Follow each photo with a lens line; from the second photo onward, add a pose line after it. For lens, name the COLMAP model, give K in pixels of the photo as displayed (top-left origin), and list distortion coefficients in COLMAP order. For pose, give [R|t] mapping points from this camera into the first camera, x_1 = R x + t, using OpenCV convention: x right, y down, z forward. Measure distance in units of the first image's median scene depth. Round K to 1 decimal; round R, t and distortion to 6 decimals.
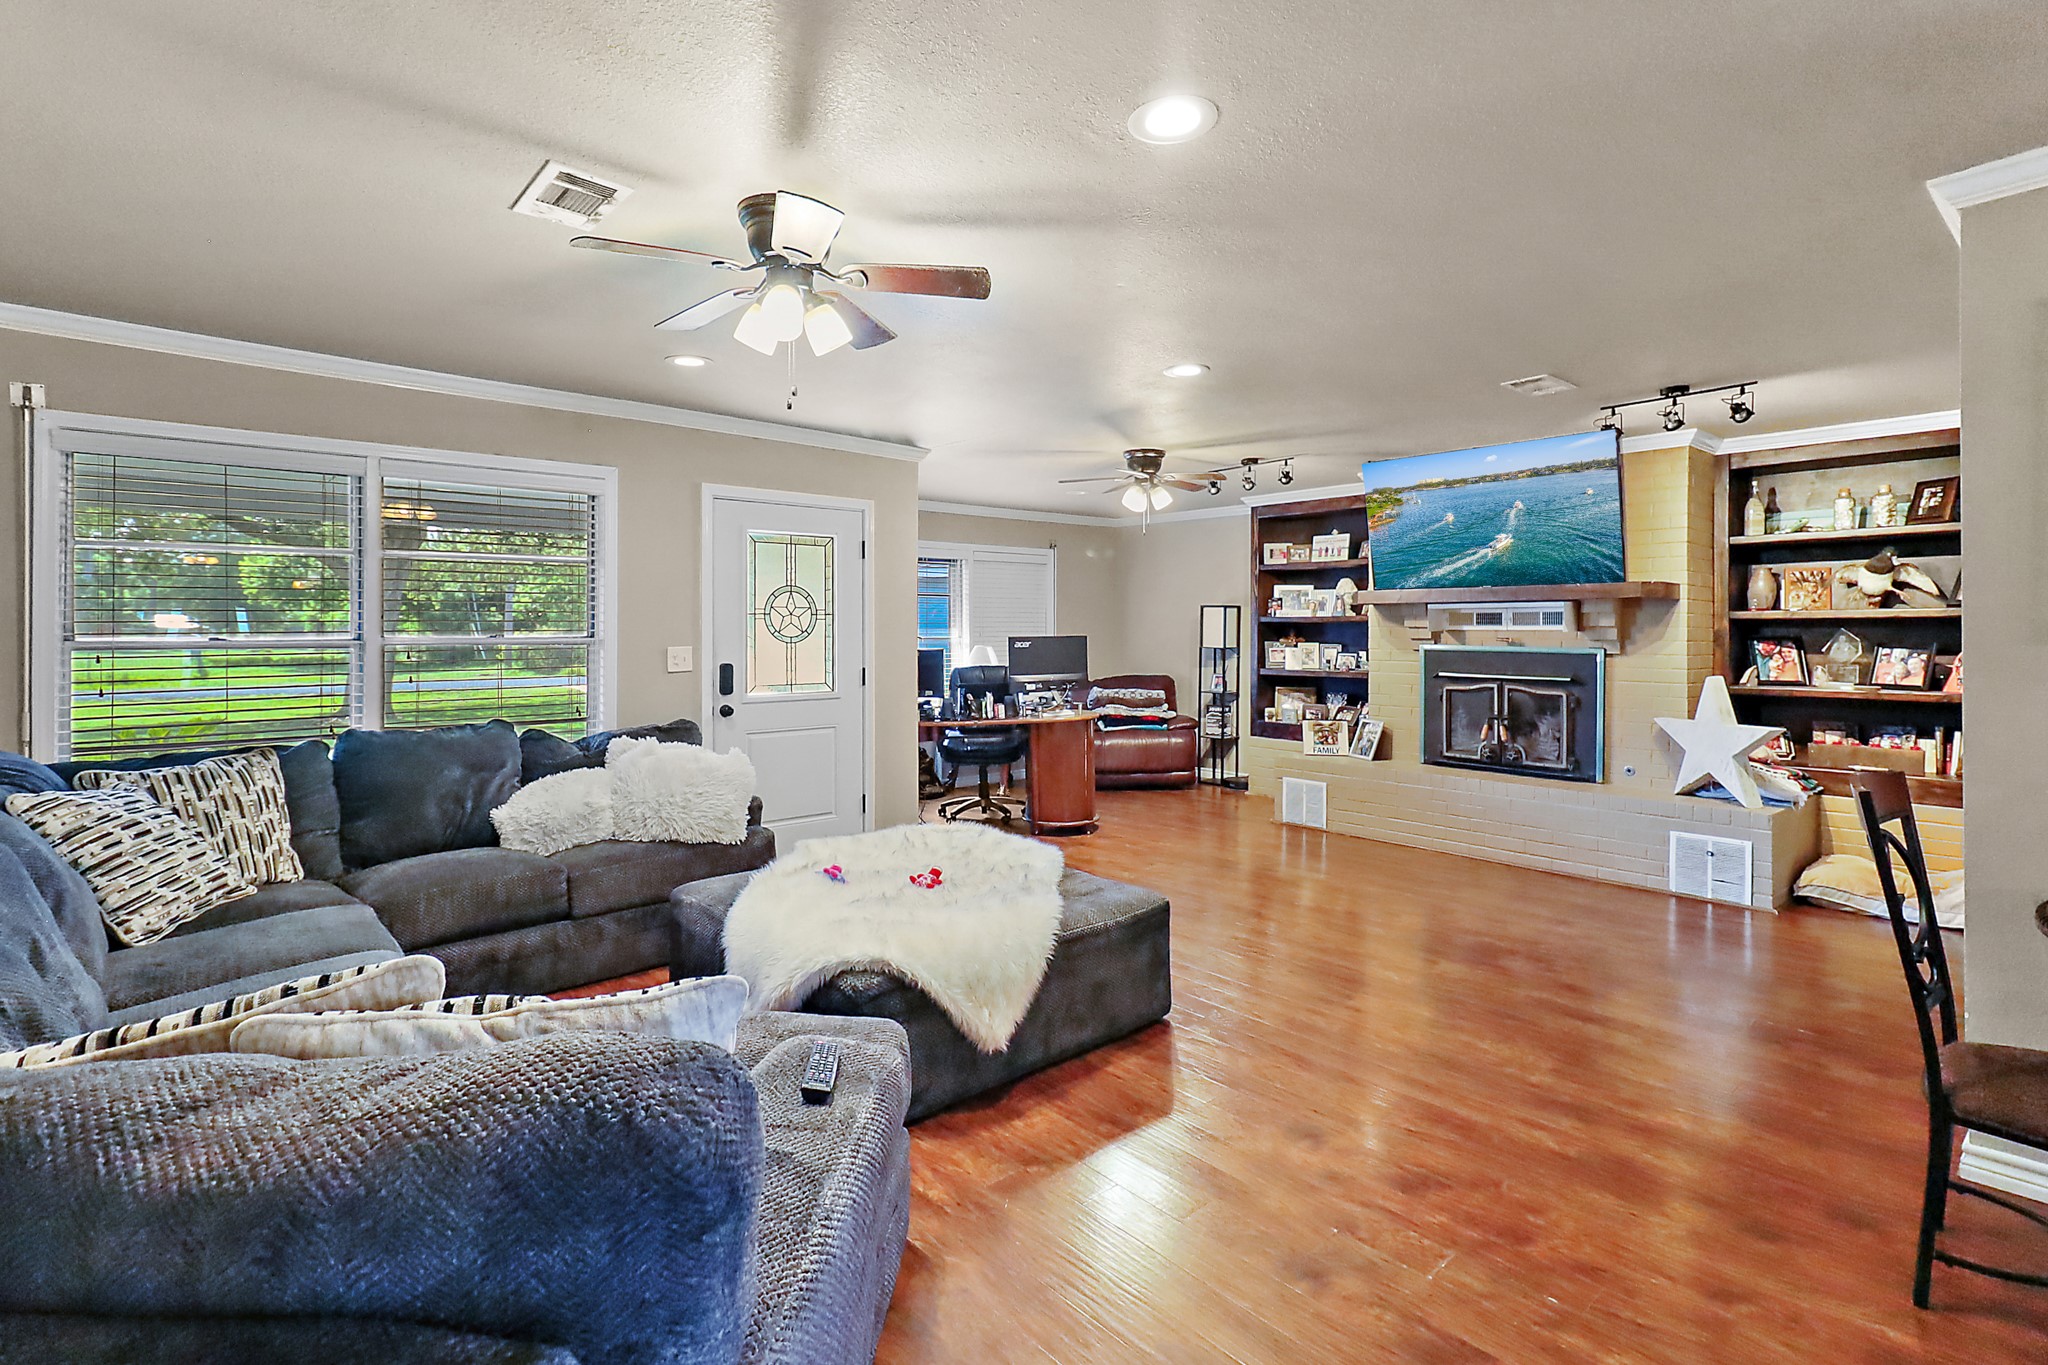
lens RADIAL K [[963.7, 0, 1022.3], [0, 963.7, 652.6], [0, 0, 1]] dist [0.000604, -0.000084]
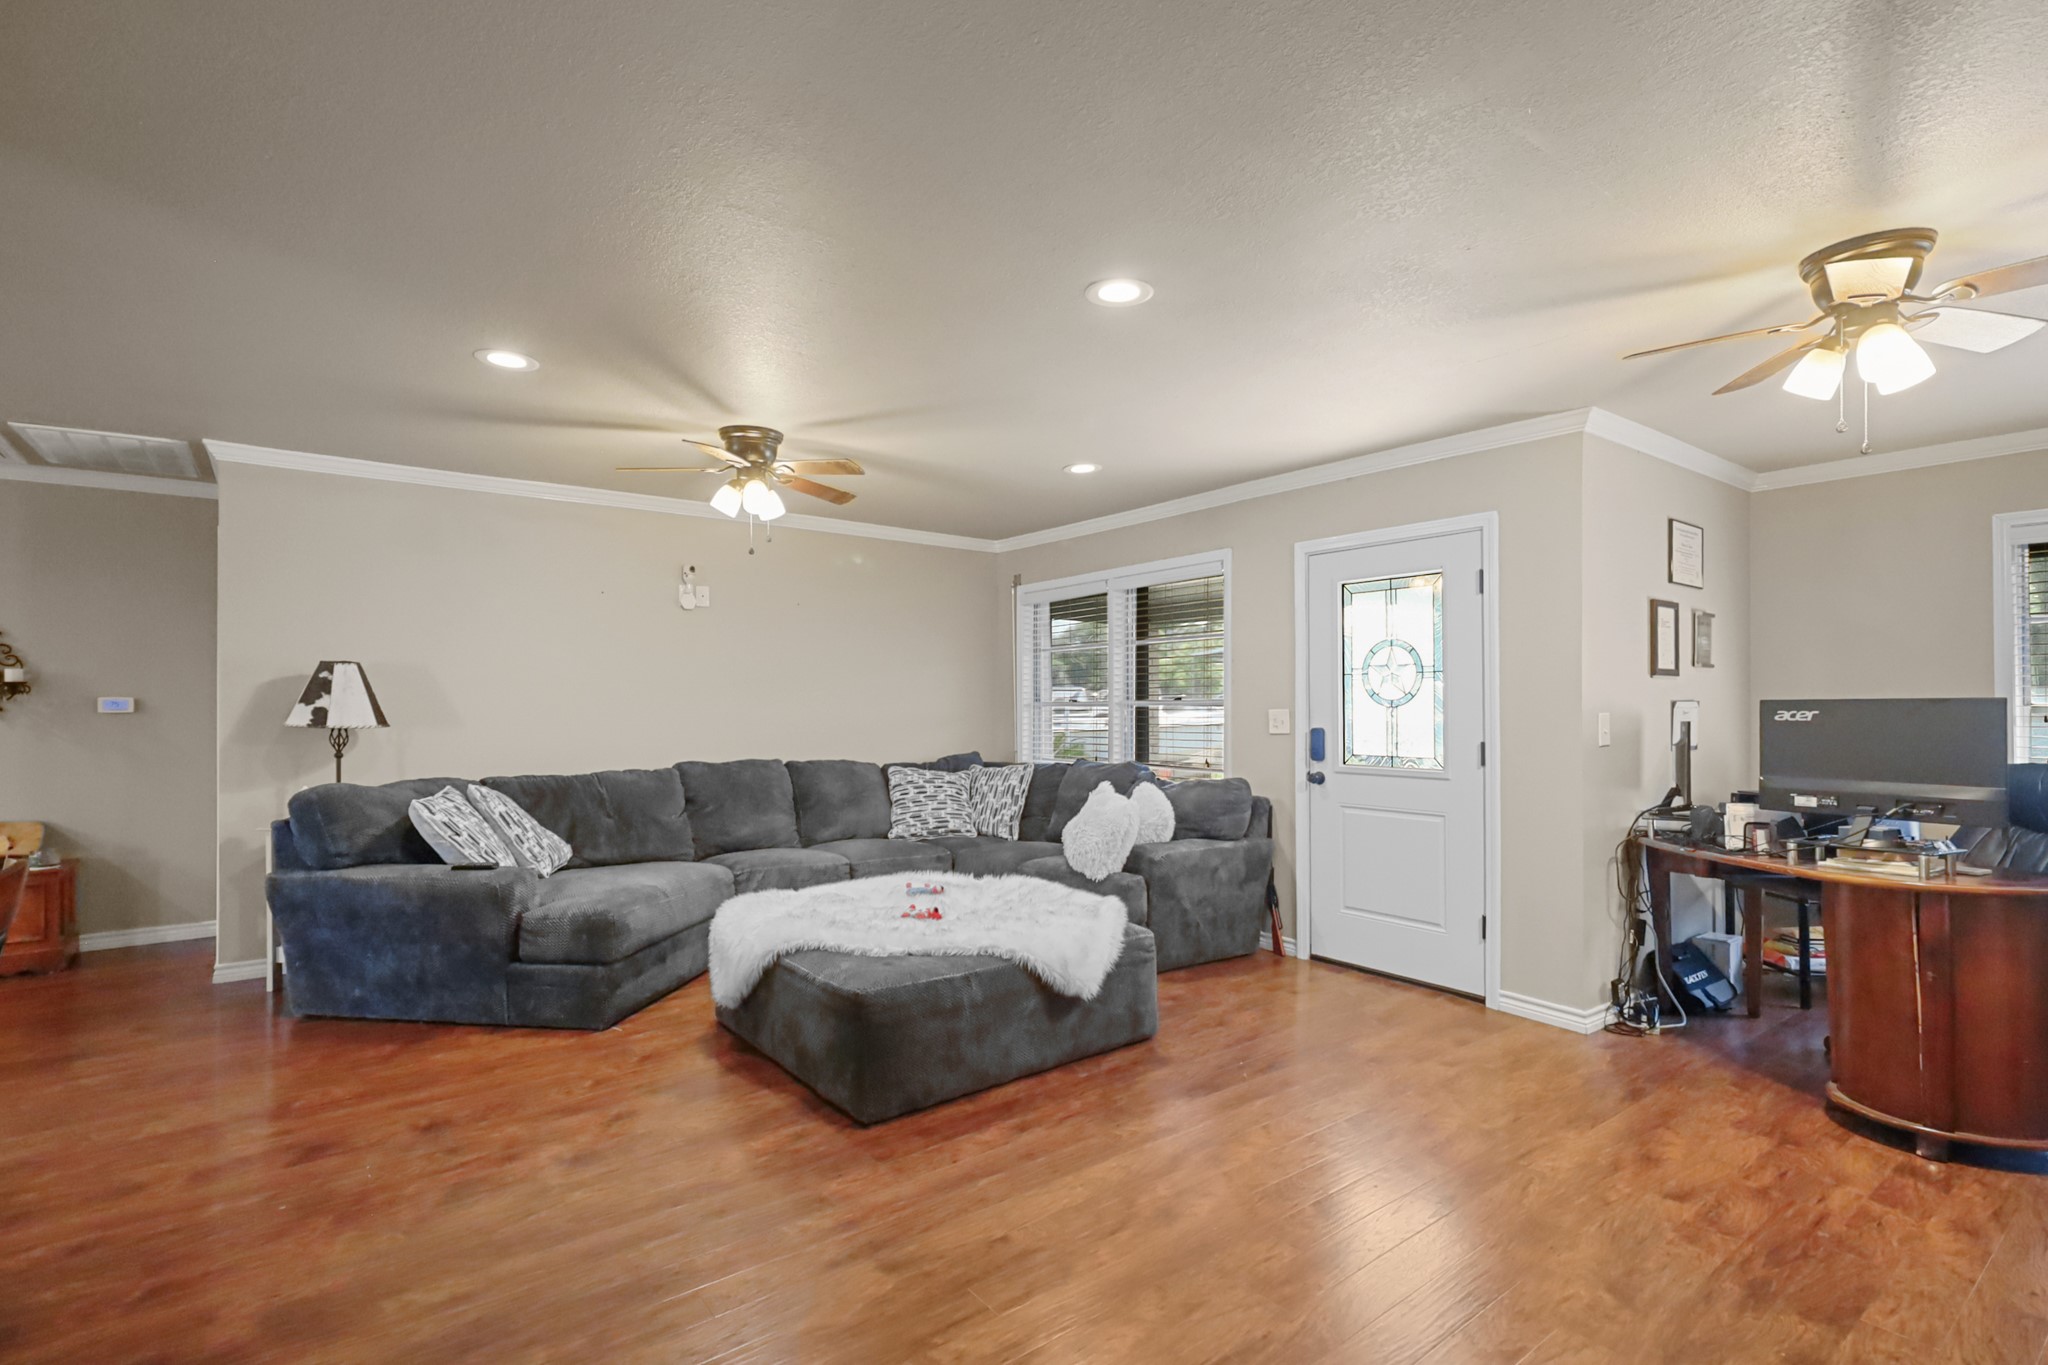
lens RADIAL K [[998.2, 0, 1022.1], [0, 998.2, 685.2], [0, 0, 1]] dist [0.001936, 0.000180]
pose [[-0.087310, -0.018880, -0.996002, 0.689933], [-0.025309, 0.999540, -0.016729, -0.006533], [0.995860, 0.023748, -0.087748, 0.797429]]
